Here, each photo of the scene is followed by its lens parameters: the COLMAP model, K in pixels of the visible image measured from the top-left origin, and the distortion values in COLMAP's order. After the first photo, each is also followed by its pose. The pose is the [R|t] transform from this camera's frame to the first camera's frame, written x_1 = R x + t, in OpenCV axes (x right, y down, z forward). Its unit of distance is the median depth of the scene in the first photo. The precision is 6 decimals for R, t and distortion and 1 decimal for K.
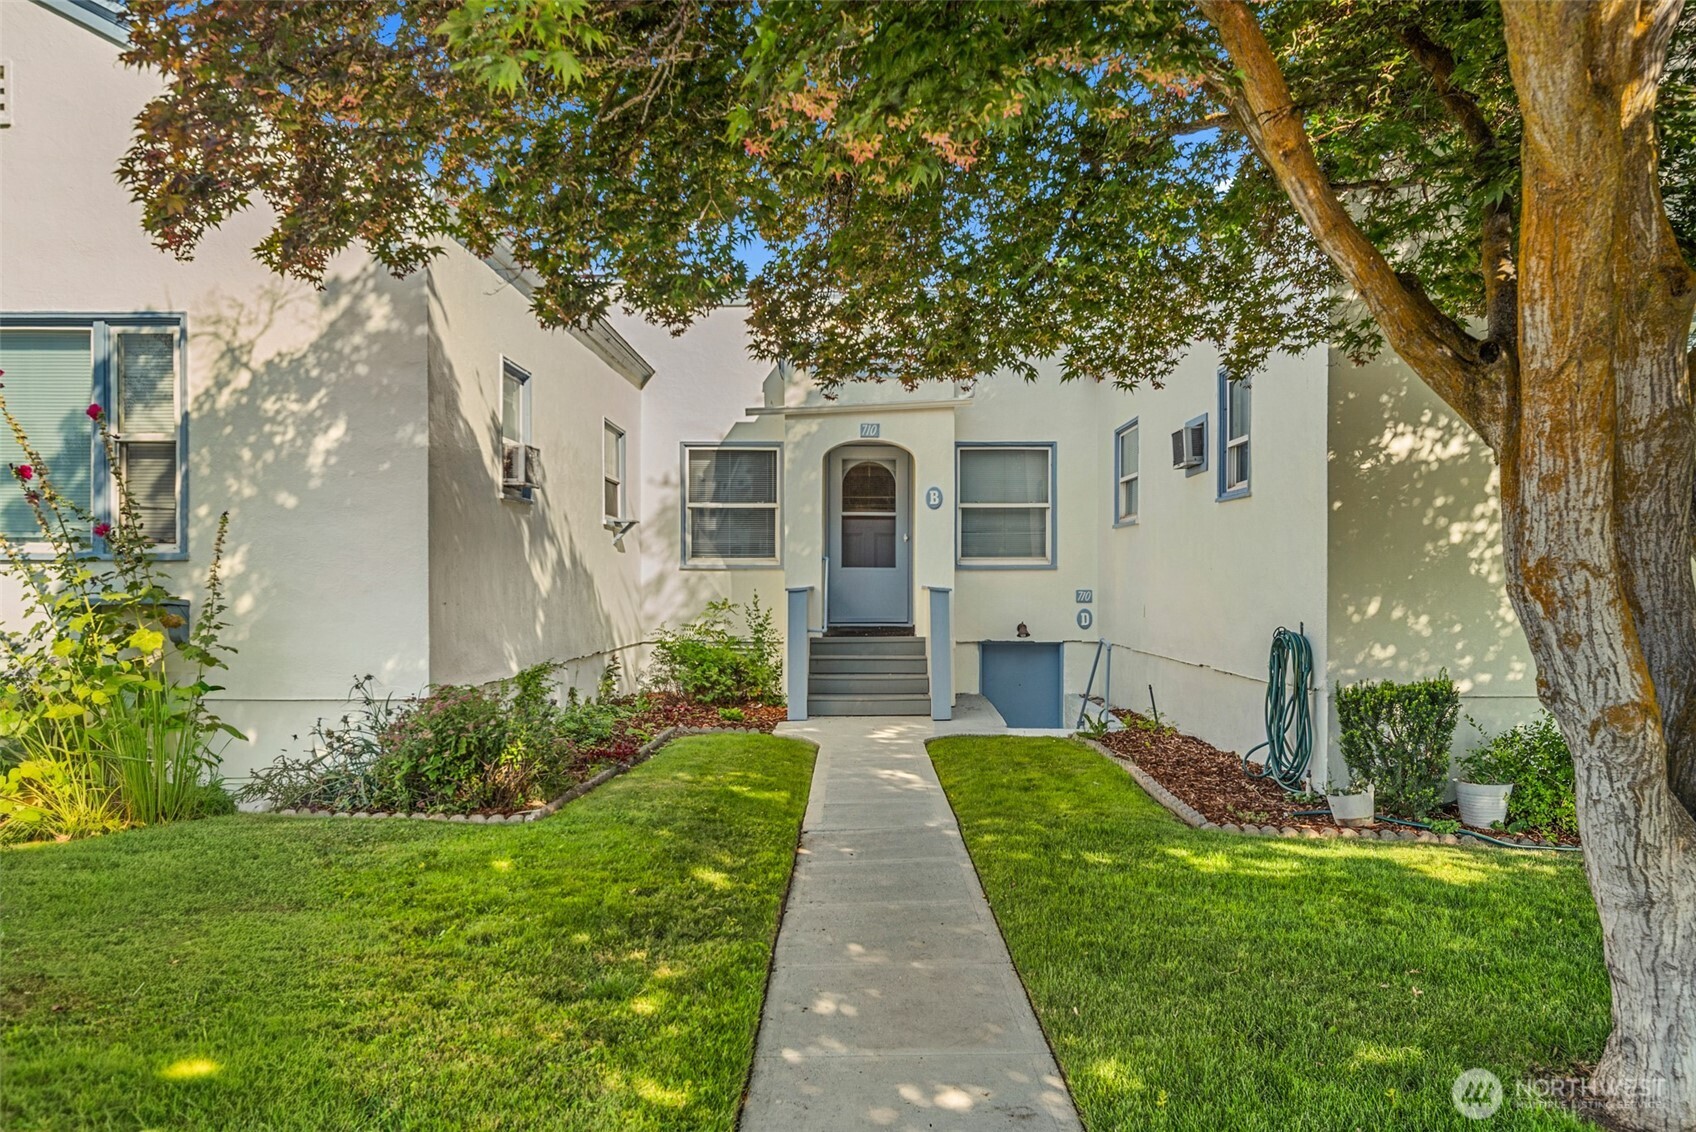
lens RADIAL K [[1190.4, 0, 845.6], [0, 1190.4, 567.1], [0, 0, 1]] dist [-0.006923, -0.001454]
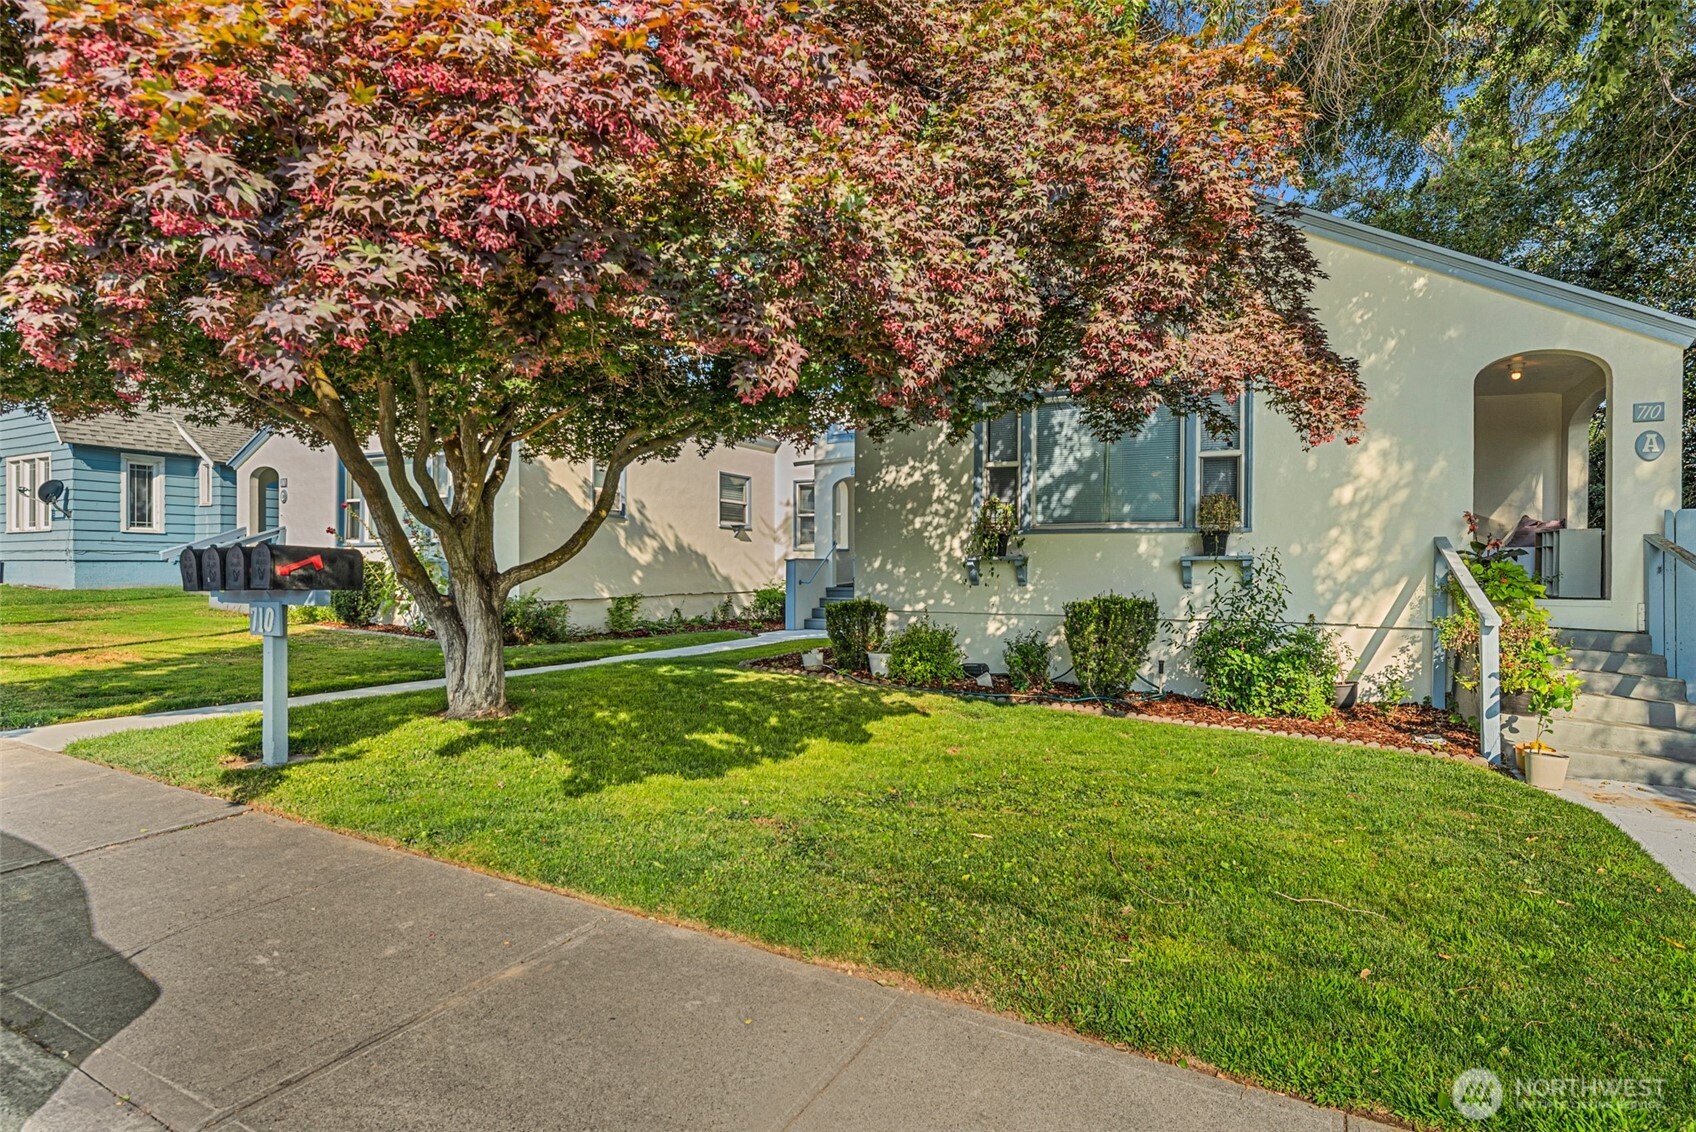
lens RADIAL K [[879.7, 0, 847.8], [0, 879.7, 559.6], [0, 0, 1]] dist [-0.000418, -0.000013]
pose [[0.885444, -0.007902, -0.464680, 0.607033], [0.008327, 0.999965, -0.001139, 0.016772], [0.464672, -0.002861, 0.885478, -0.150617]]
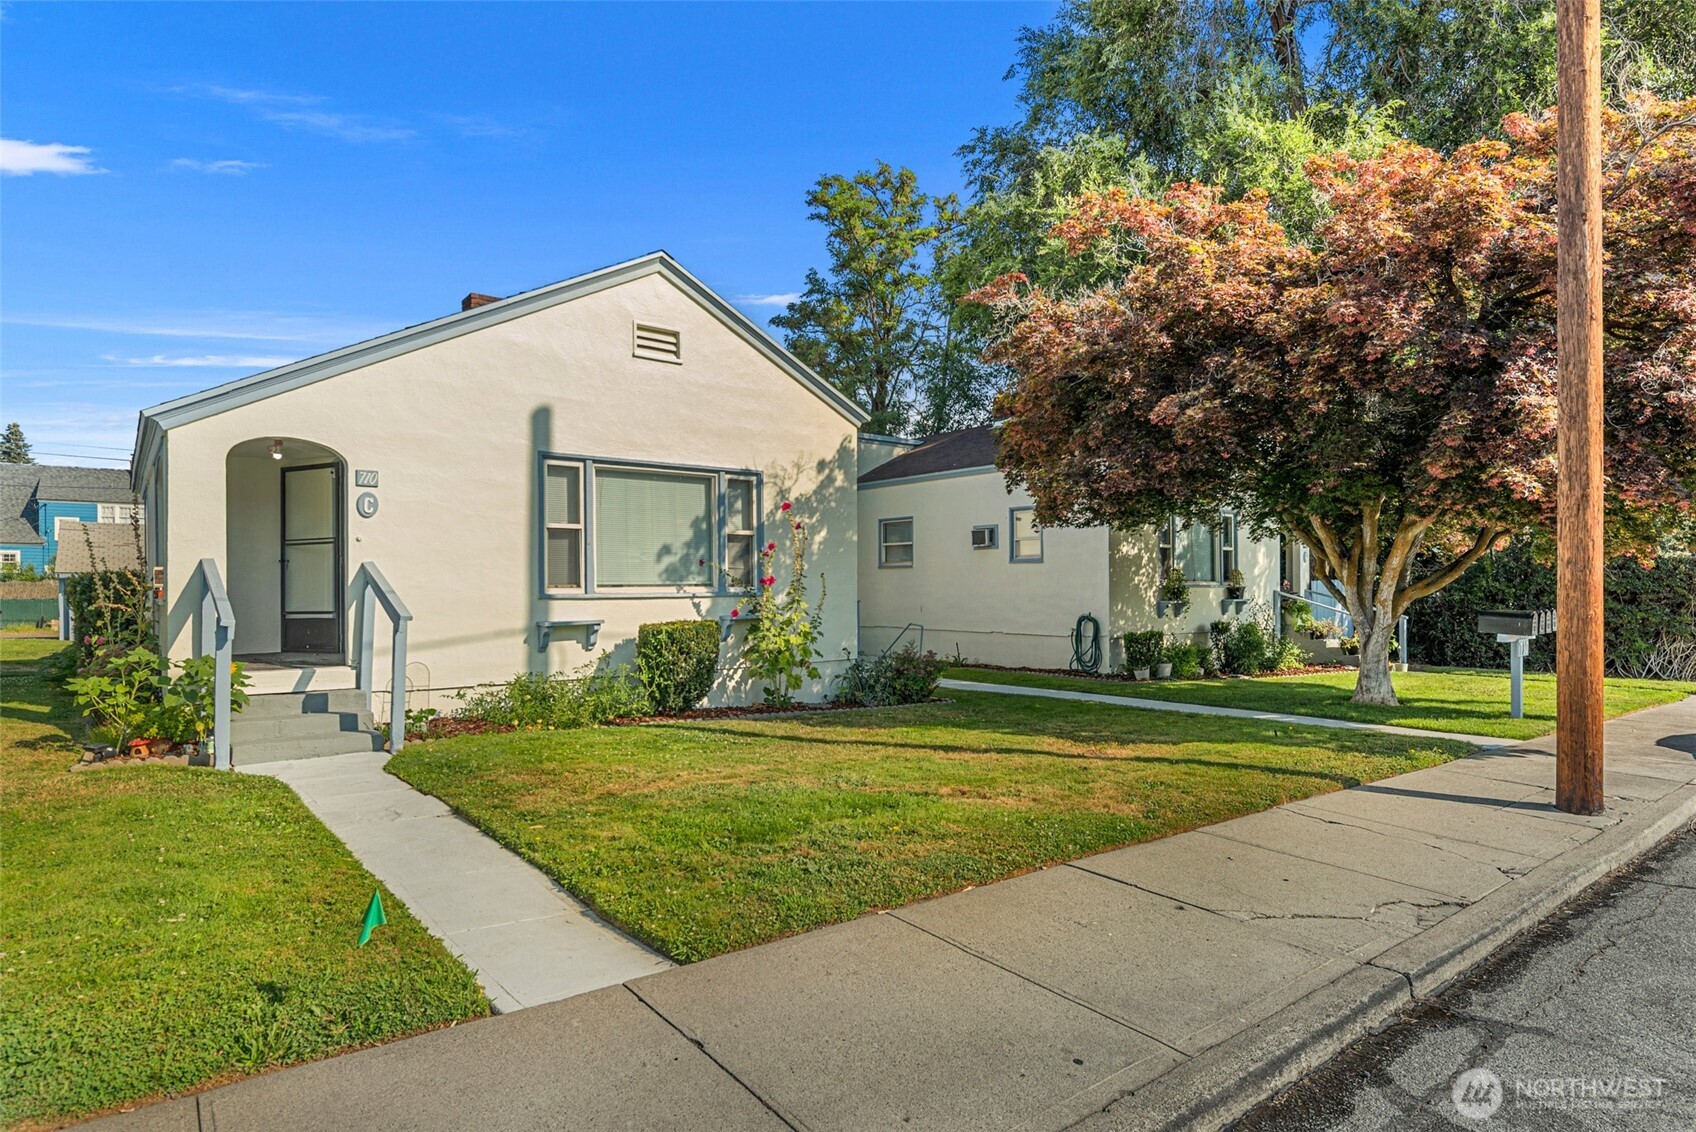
lens RADIAL K [[927.0, 0, 847.8], [0, 927.0, 578.3], [0, 0, 1]] dist [0.000294, 0.000000]
pose [[0.772012, -0.001875, 0.635605, -0.839496], [0.011013, 0.999885, -0.010427, -0.009943], [-0.635512, 0.015050, 0.771944, -0.168222]]
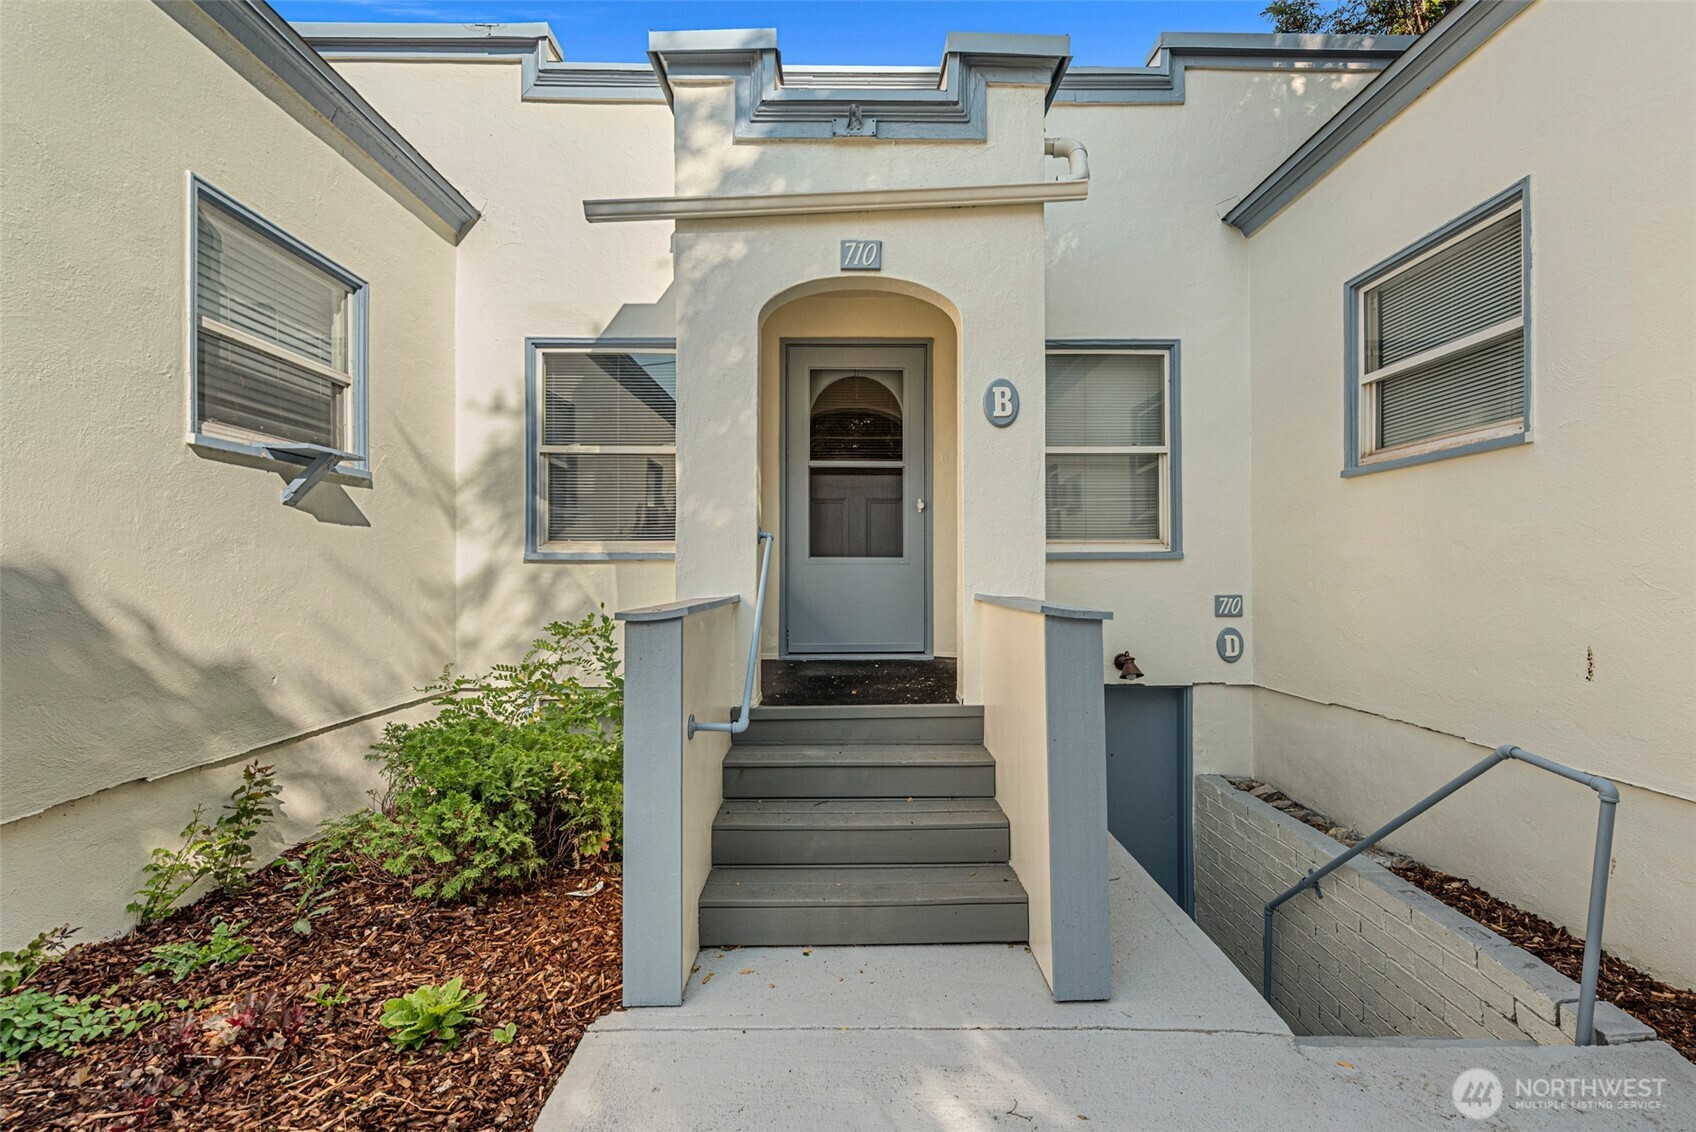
lens RADIAL K [[734.0, 0, 860.2], [0, 734.0, 577.8], [0, 0, 1]] dist [0.004320, 0.000209]
pose [[0.999589, -0.002940, 0.028510, 0.012114], [0.002211, 0.999670, 0.025591, 0.001564], [-0.028576, -0.025518, 0.999266, 0.713455]]
